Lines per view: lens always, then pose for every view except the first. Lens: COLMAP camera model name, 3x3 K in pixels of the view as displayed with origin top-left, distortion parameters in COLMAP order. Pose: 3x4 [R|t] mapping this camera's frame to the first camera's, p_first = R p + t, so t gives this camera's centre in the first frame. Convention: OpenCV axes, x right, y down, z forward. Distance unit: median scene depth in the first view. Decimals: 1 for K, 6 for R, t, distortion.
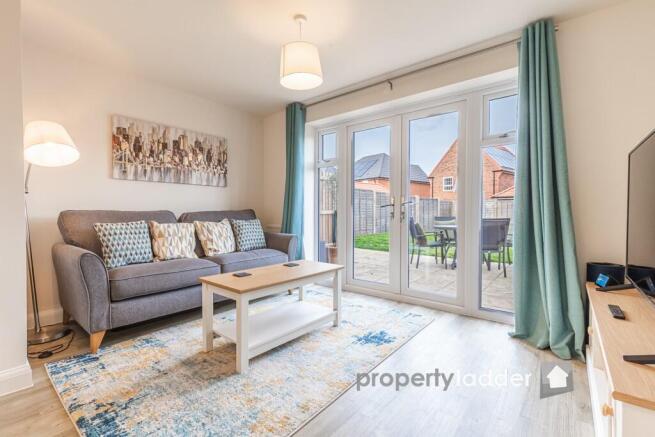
lens RADIAL K [[293.3, 0, 329.7], [0, 293.3, 216.3], [0, 0, 1]] dist [0.005044, 0.000081]
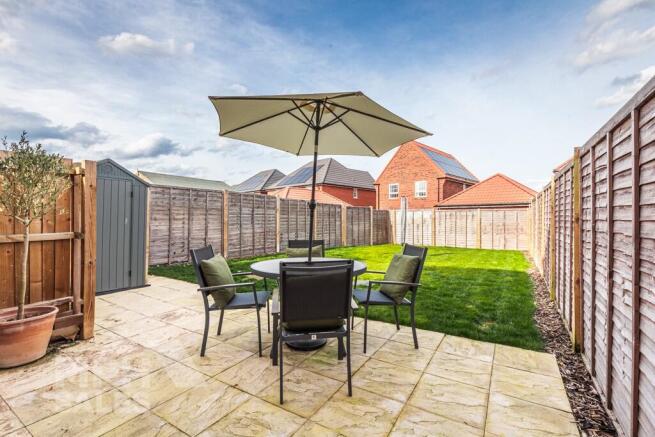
lens RADIAL K [[290.8, 0, 327.5], [0, 290.8, 218.5], [0, 0, 1]] dist [0.001191, 0.050799]
pose [[0.993391, -0.001215, 0.114772, 0.815566], [0.003313, 0.999831, -0.018087, -0.066419], [-0.114730, 0.018348, 0.993227, 0.931921]]
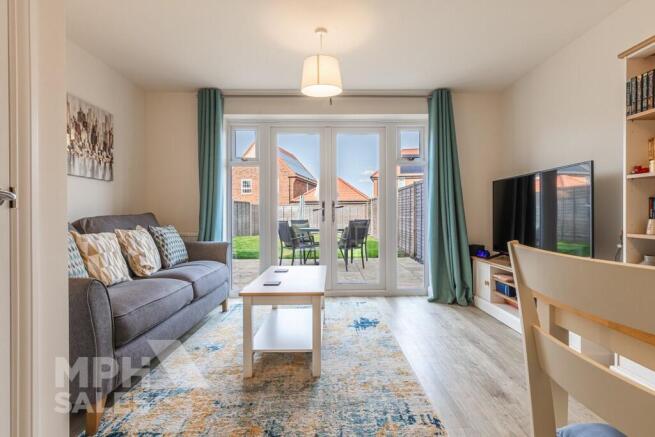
lens RADIAL K [[324.7, 0, 335.3], [0, 324.7, 215.4], [0, 0, 1]] dist [0.004724, 0.000015]
pose [[0.763662, -0.006481, 0.645584, -0.575804], [0.017707, 0.999784, -0.010910, 0.000486], [-0.645374, 0.019763, 0.763611, 0.064296]]
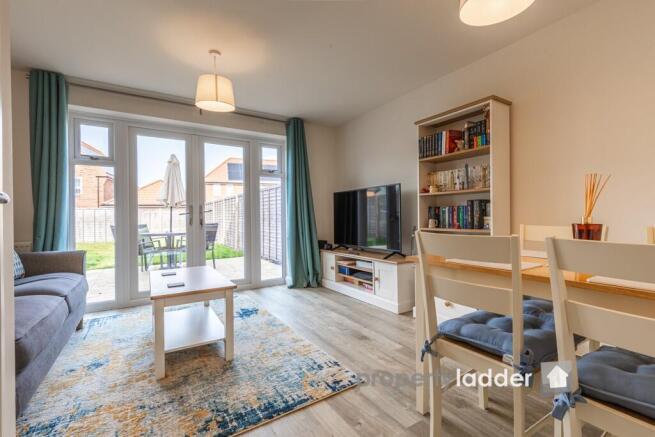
lens RADIAL K [[293.3, 0, 329.7], [0, 293.3, 216.3], [0, 0, 1]] dist [0.005044, 0.000081]
pose [[0.317555, -0.003935, 0.948232, -0.748982], [0.030162, 0.999527, -0.005953, -0.002321], [-0.947760, 0.030491, 0.317524, 0.153972]]
